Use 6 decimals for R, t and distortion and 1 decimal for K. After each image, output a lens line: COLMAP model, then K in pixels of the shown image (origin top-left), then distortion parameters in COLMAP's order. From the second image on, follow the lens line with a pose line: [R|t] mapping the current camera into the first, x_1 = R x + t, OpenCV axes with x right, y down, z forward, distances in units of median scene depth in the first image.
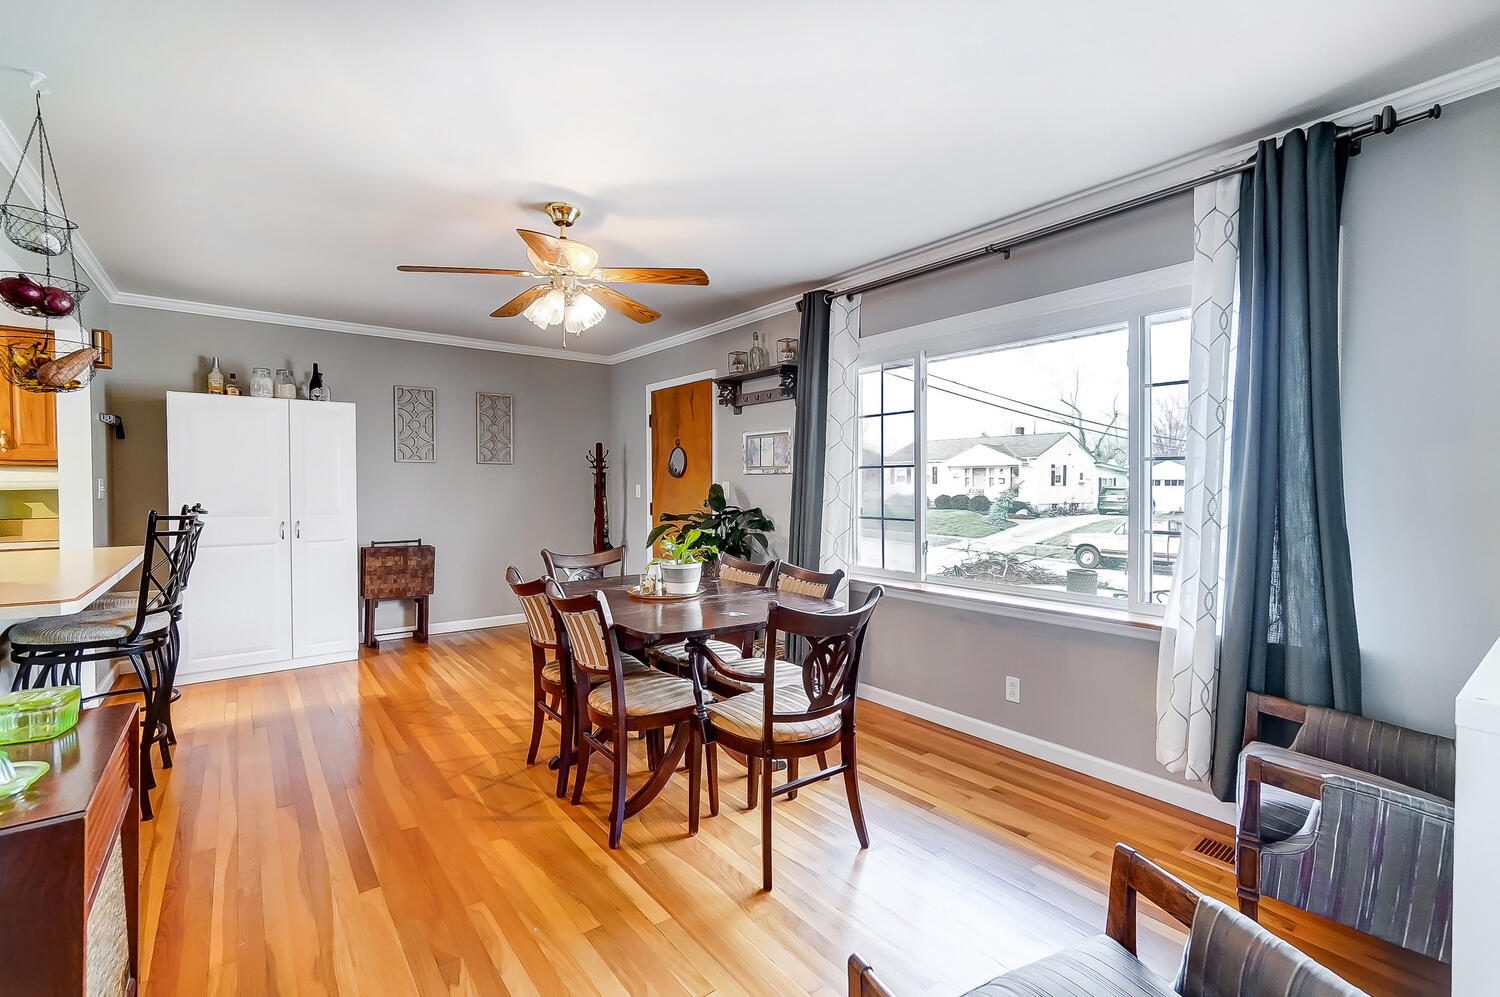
lens RADIAL K [[655.1, 0, 745.2], [0, 655.1, 493.7], [0, 0, 1]] dist [-0.015056, -0.000028]
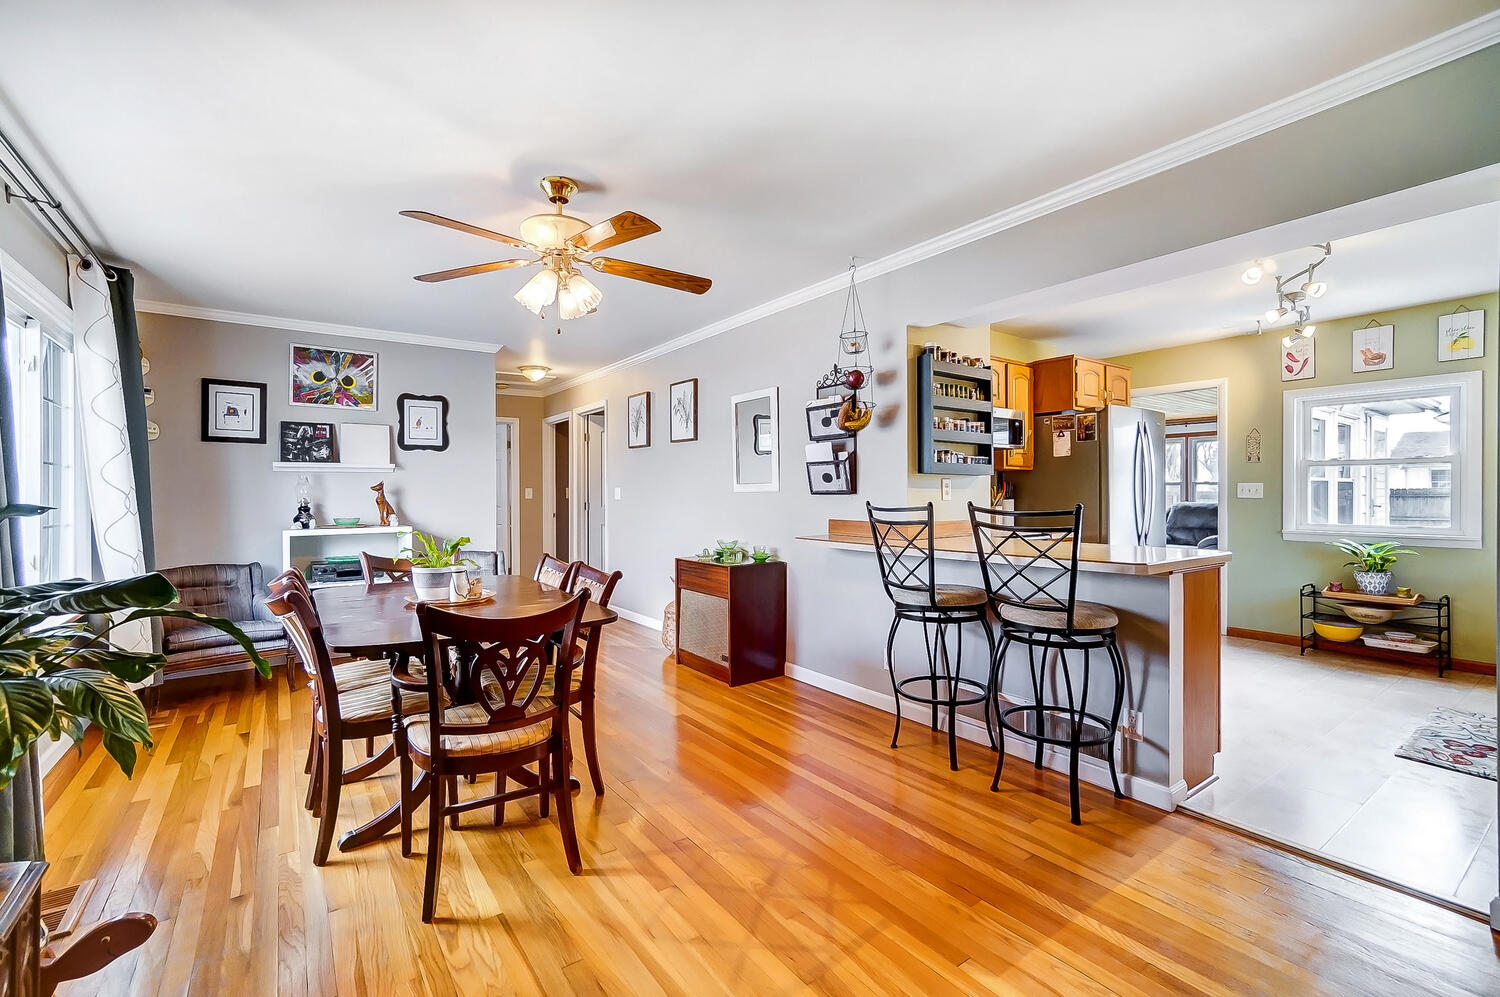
lens RADIAL K [[655.1, 0, 745.2], [0, 655.1, 493.7], [0, 0, 1]] dist [-0.015056, -0.000028]
pose [[-0.999464, 0.002832, 0.032628, -0.456759], [0.003166, 0.999943, 0.010198, -0.005154], [-0.032597, 0.010295, -0.999416, 1.539718]]
